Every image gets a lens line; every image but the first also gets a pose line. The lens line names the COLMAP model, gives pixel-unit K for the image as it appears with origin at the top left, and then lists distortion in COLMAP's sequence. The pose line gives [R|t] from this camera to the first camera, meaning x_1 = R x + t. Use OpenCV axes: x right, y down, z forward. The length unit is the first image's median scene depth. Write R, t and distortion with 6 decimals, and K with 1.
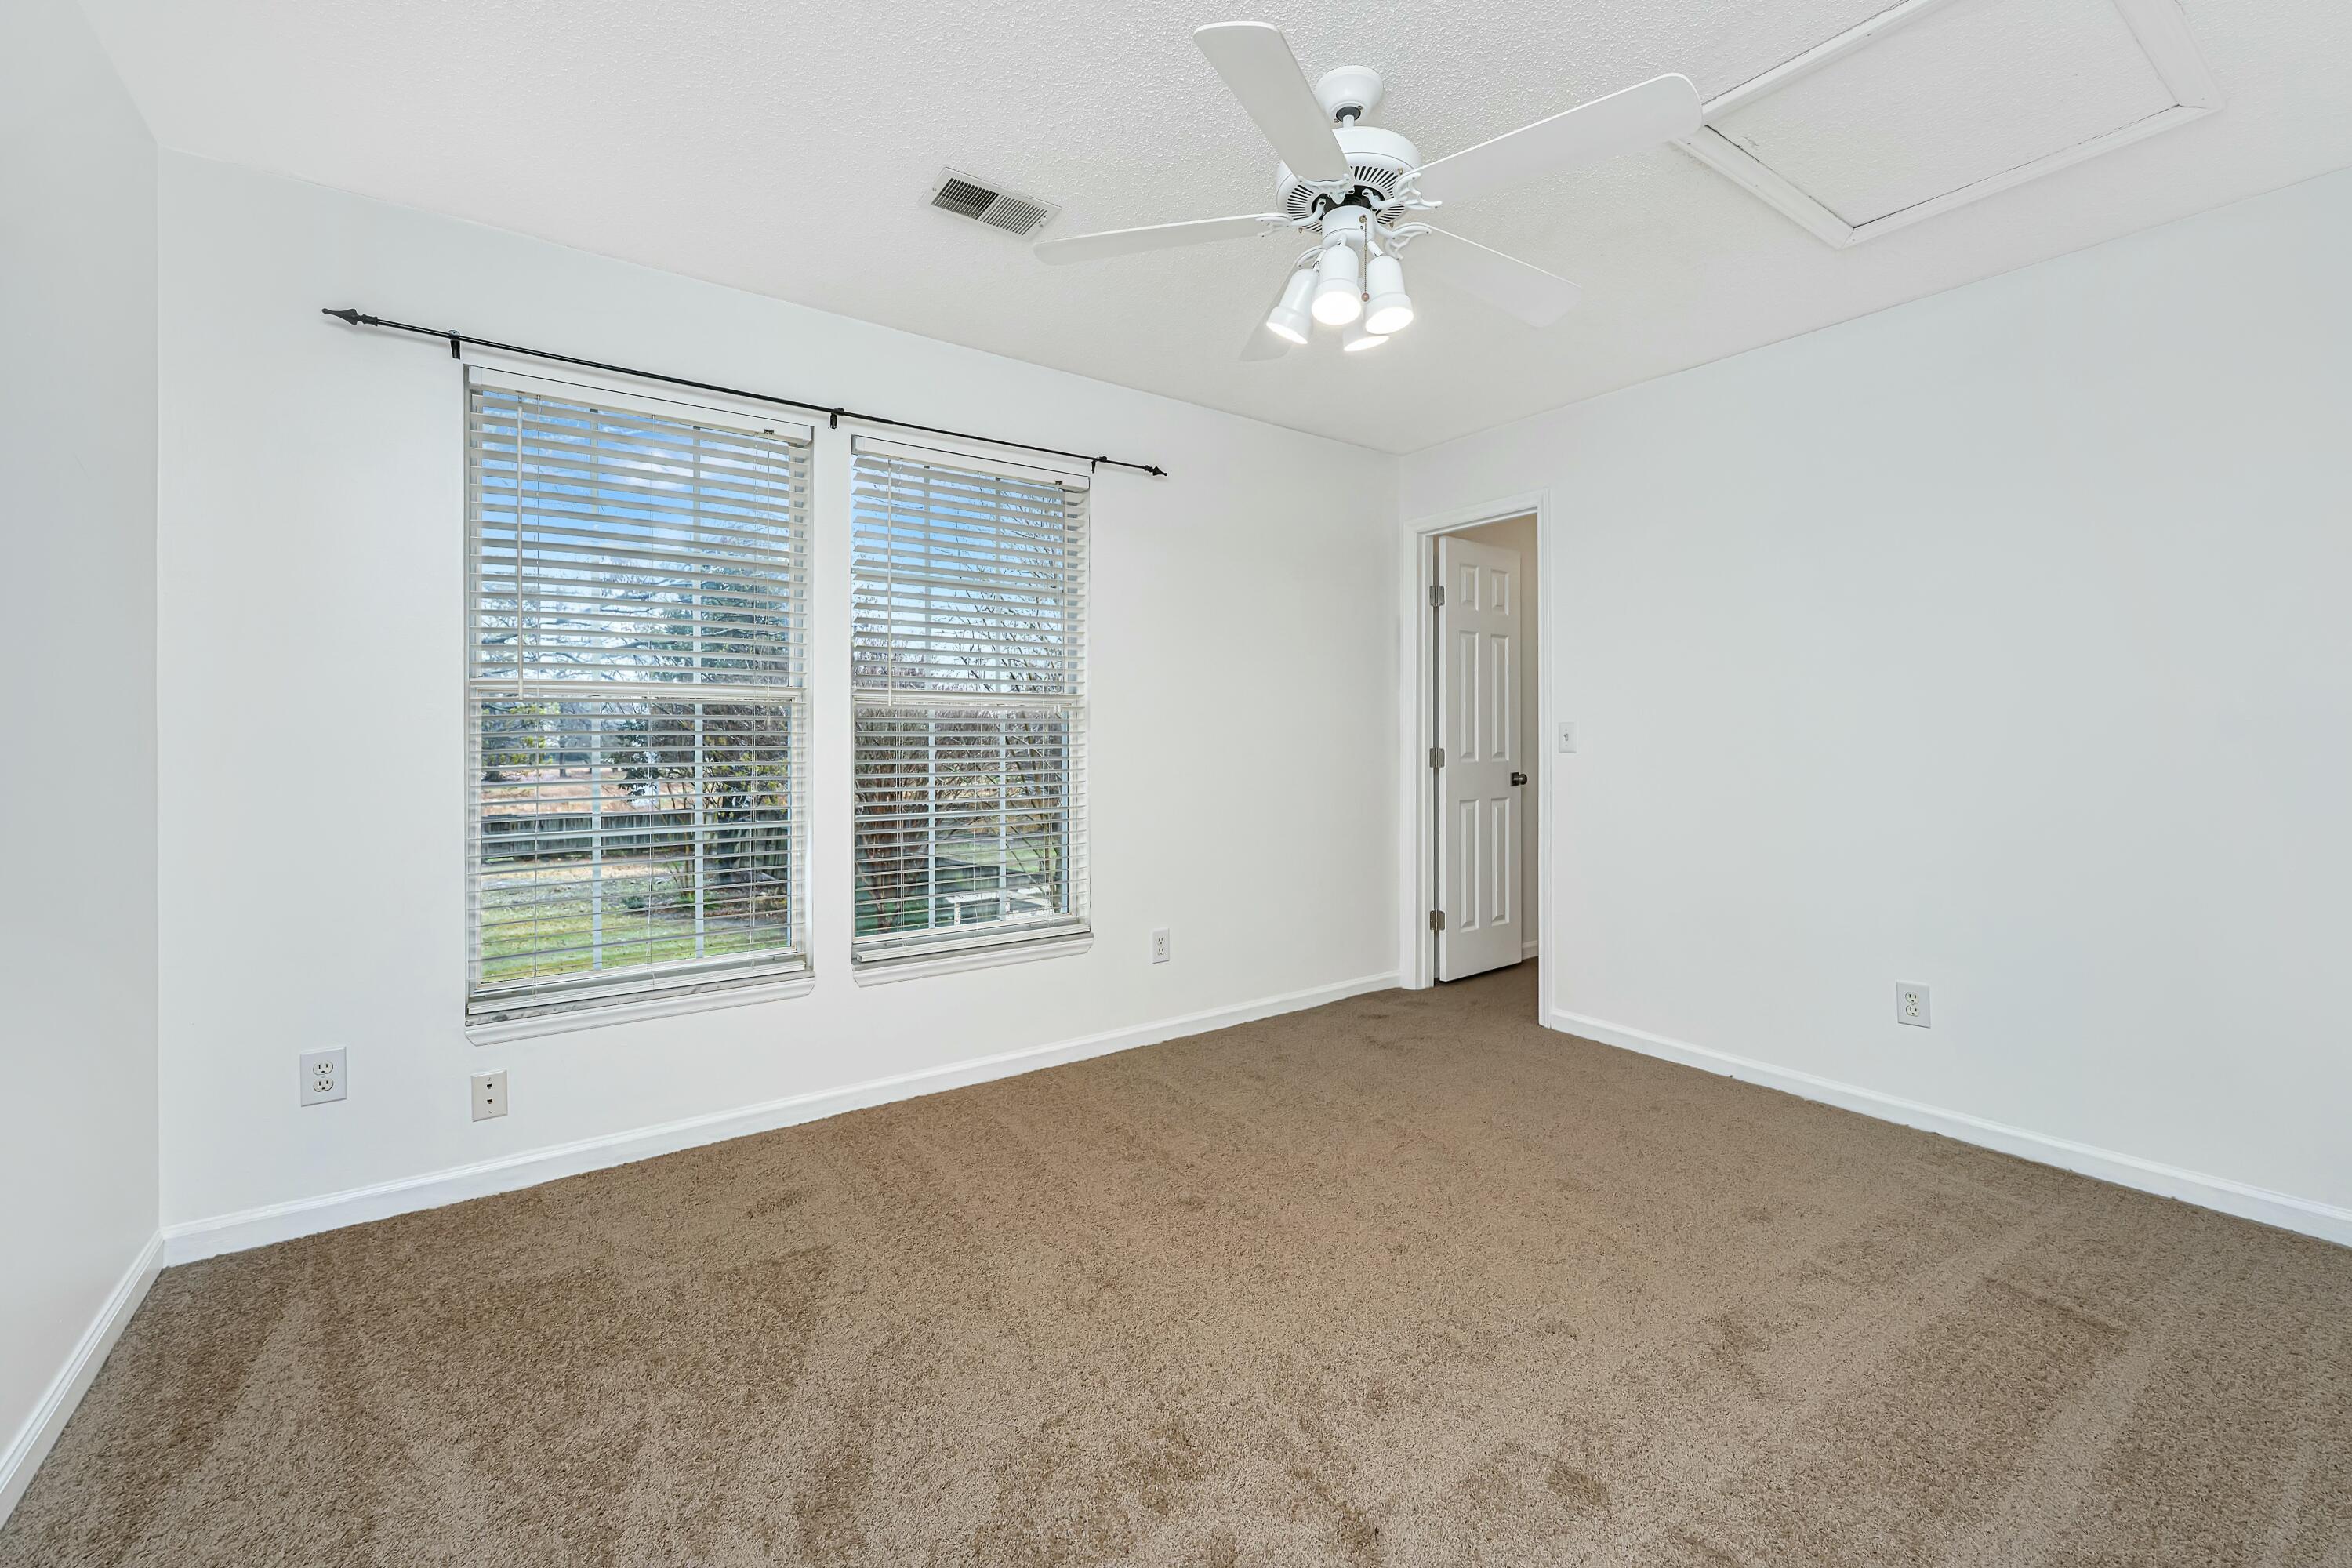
lens RADIAL K [[959.6, 0, 1194.2], [0, 959.6, 743.9], [0, 0, 1]] dist [0.000186, 0.001002]
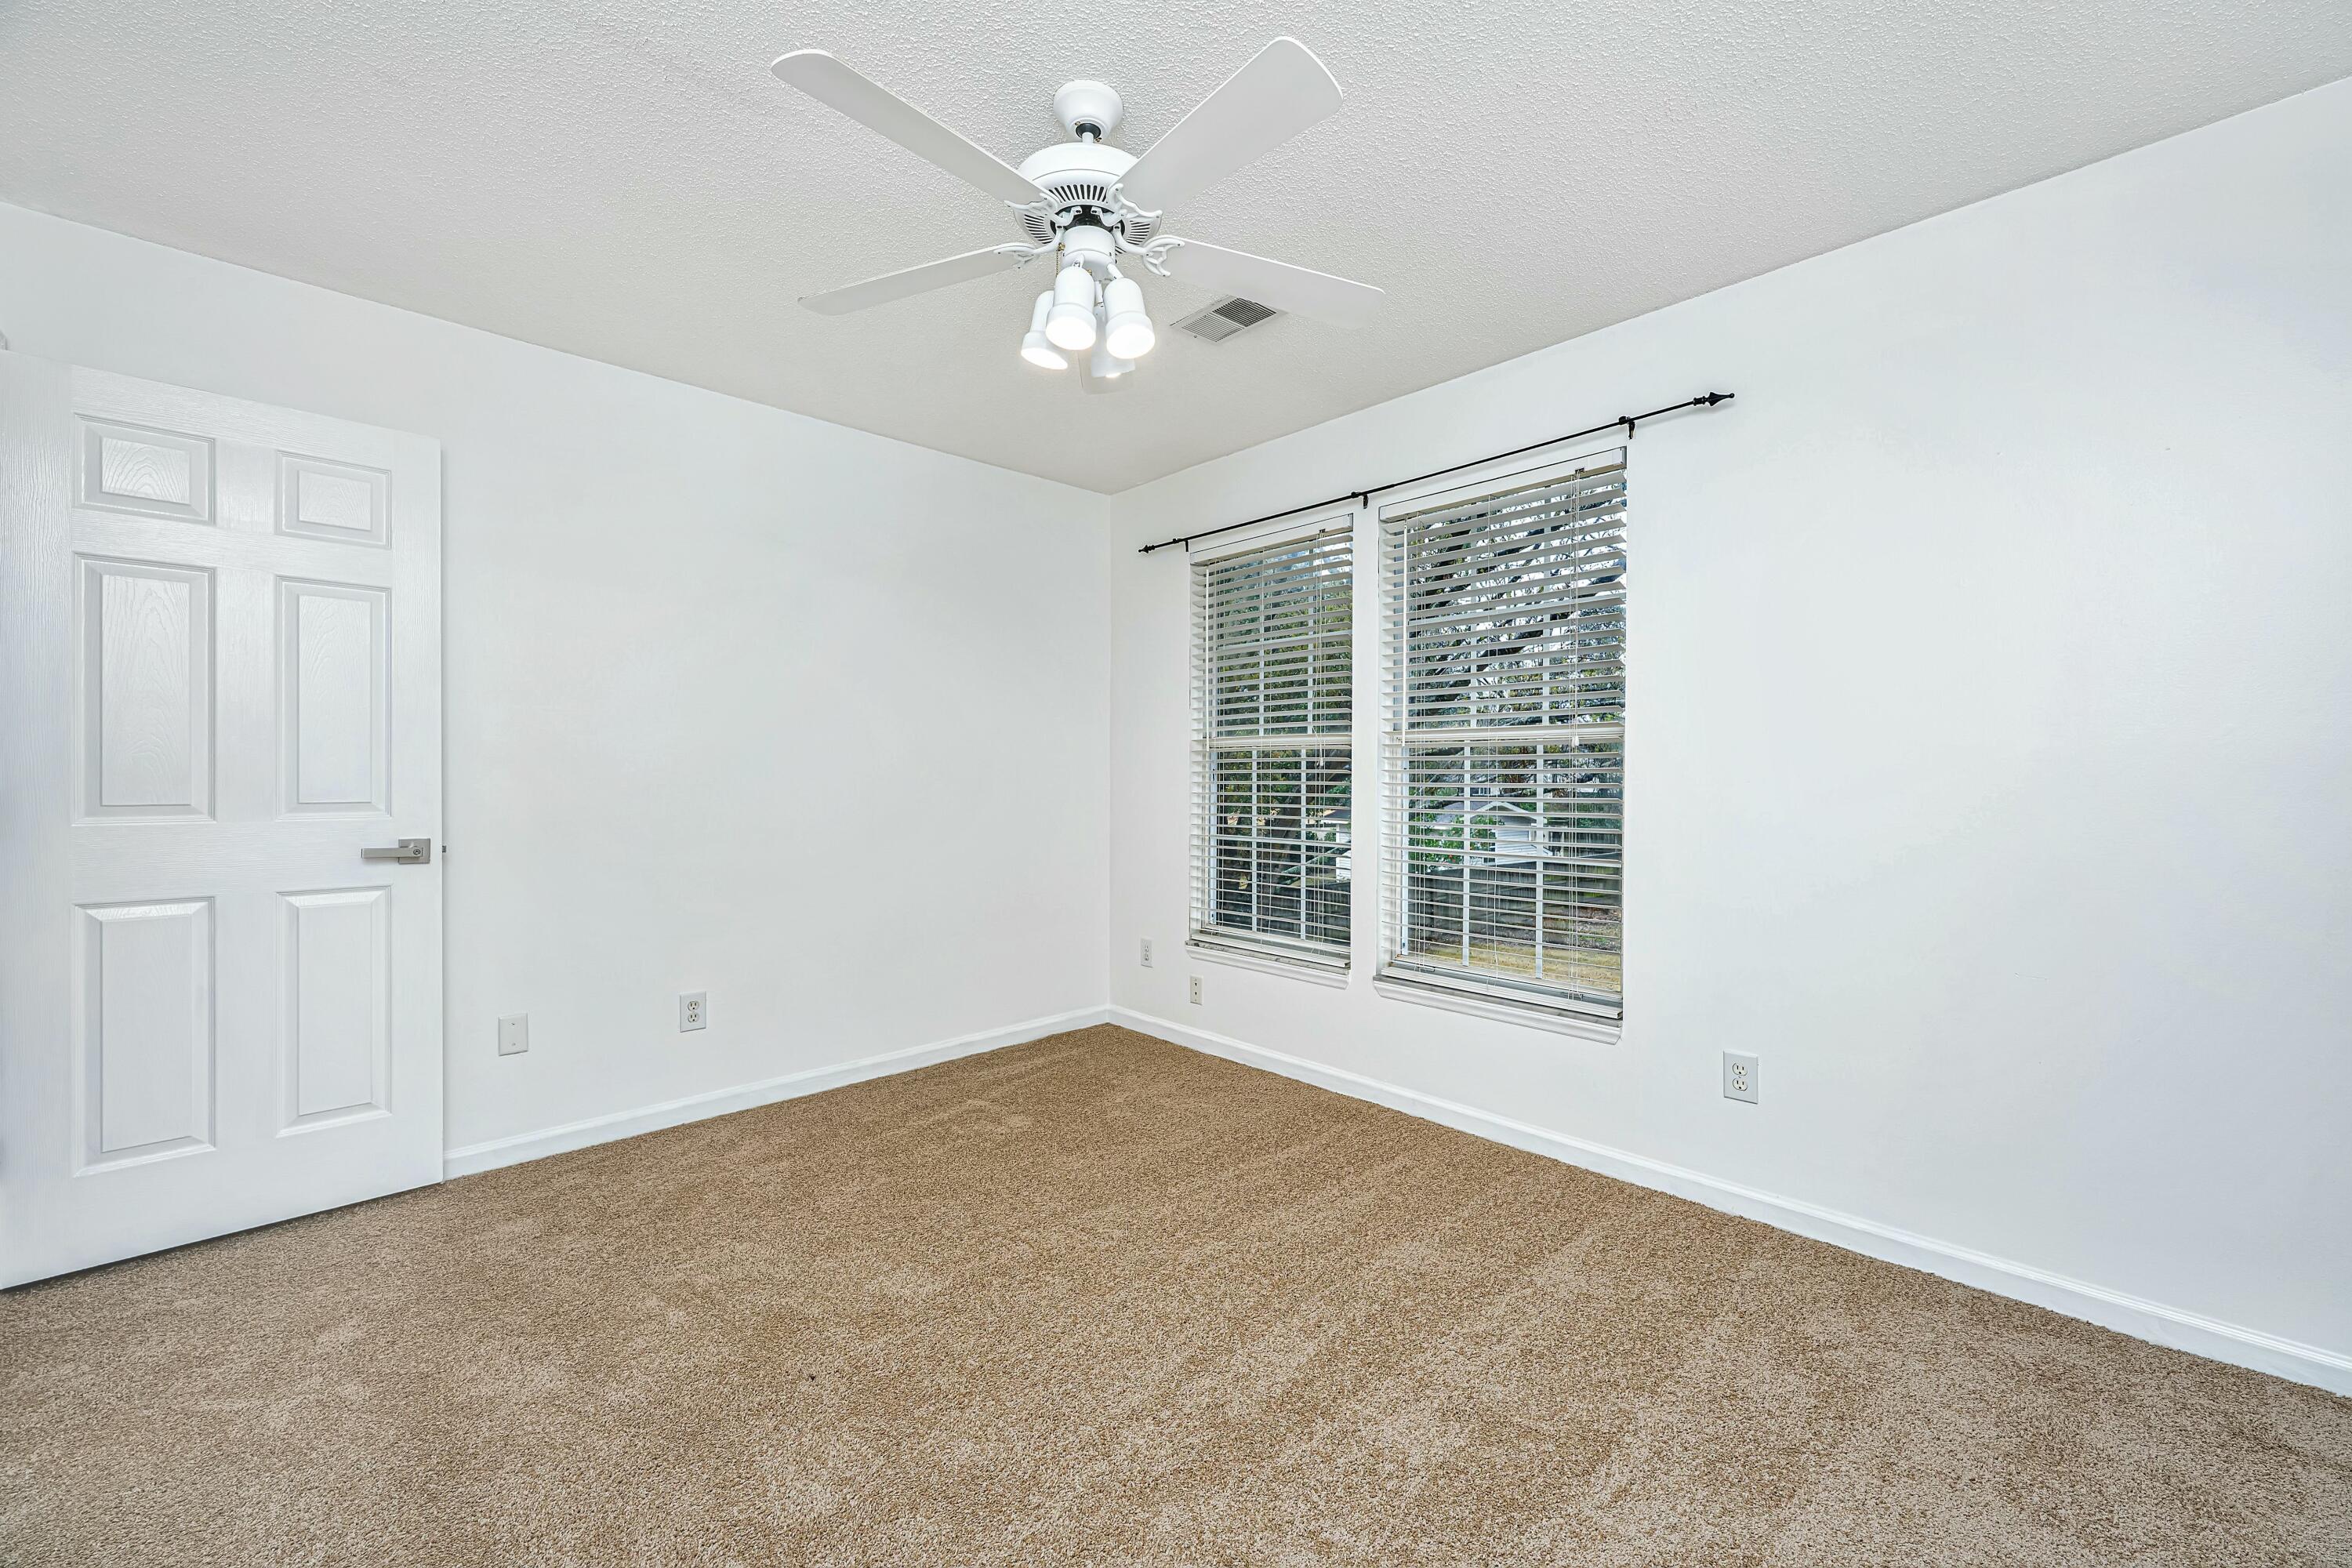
lens RADIAL K [[959.6, 0, 1175.6], [0, 959.6, 777.8], [0, 0, 1]] dist [0.000186, 0.001002]
pose [[0.119730, 0.003685, -0.992800, 0.771444], [-0.009615, 0.999951, 0.002552, -0.002996], [0.992760, 0.009240, 0.119759, 0.654584]]
